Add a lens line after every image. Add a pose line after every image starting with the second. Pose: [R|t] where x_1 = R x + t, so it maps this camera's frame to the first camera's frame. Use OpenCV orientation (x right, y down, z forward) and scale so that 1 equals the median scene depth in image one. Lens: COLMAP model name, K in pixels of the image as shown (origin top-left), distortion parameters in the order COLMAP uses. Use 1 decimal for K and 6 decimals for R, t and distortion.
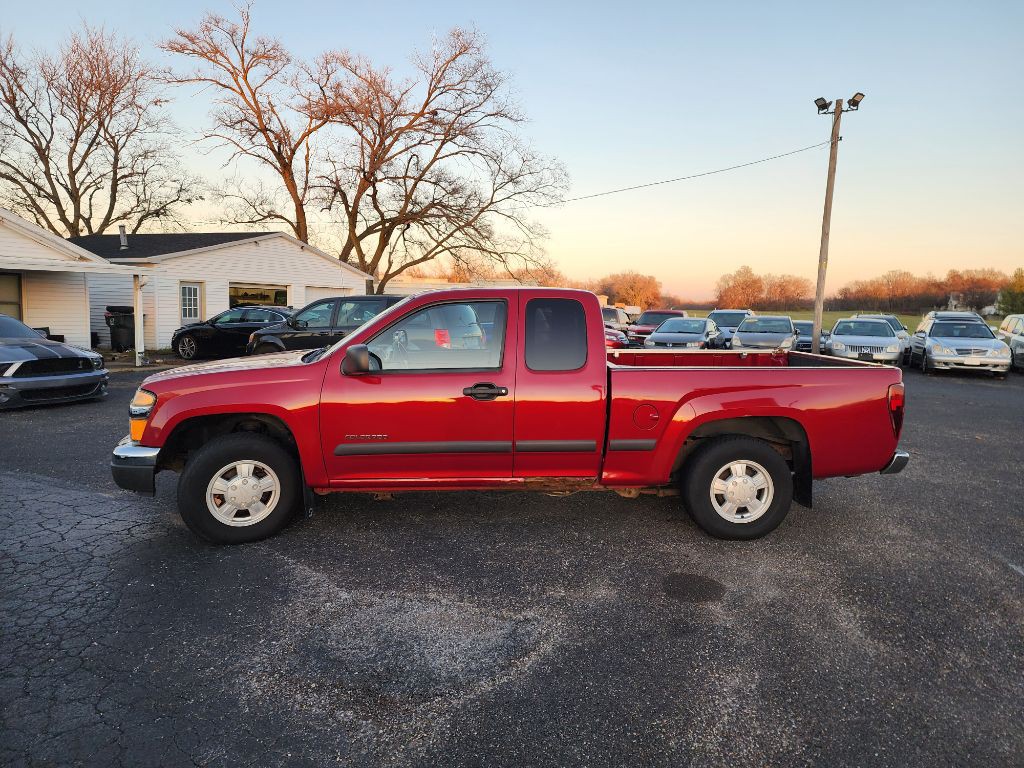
lens RADIAL K [[678.3, 0, 516.6], [0, 678.3, 384.7], [0, 0, 1]] dist [0.077653, -0.061289]
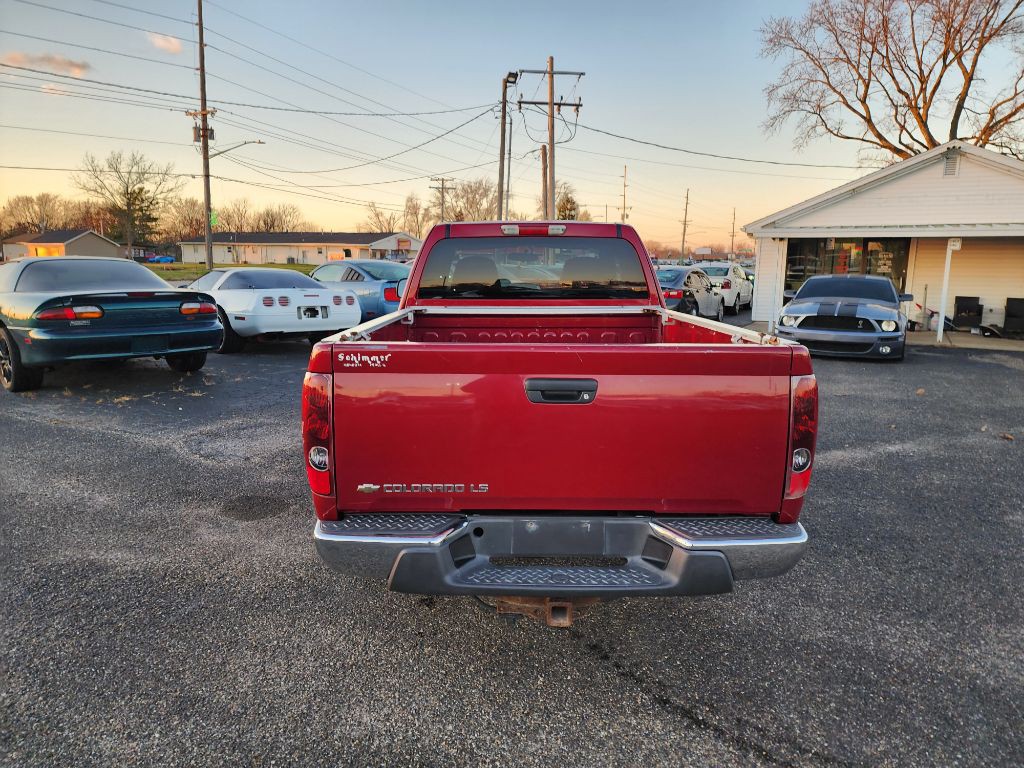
lens RADIAL K [[678.3, 0, 510.2], [0, 678.3, 388.1], [0, 0, 1]] dist [0.077653, -0.061289]
pose [[-0.064289, 0.161291, -0.984811, 0.243912], [-0.131494, 0.976879, 0.168575, -0.021525], [0.989230, 0.140334, -0.041594, 0.278687]]
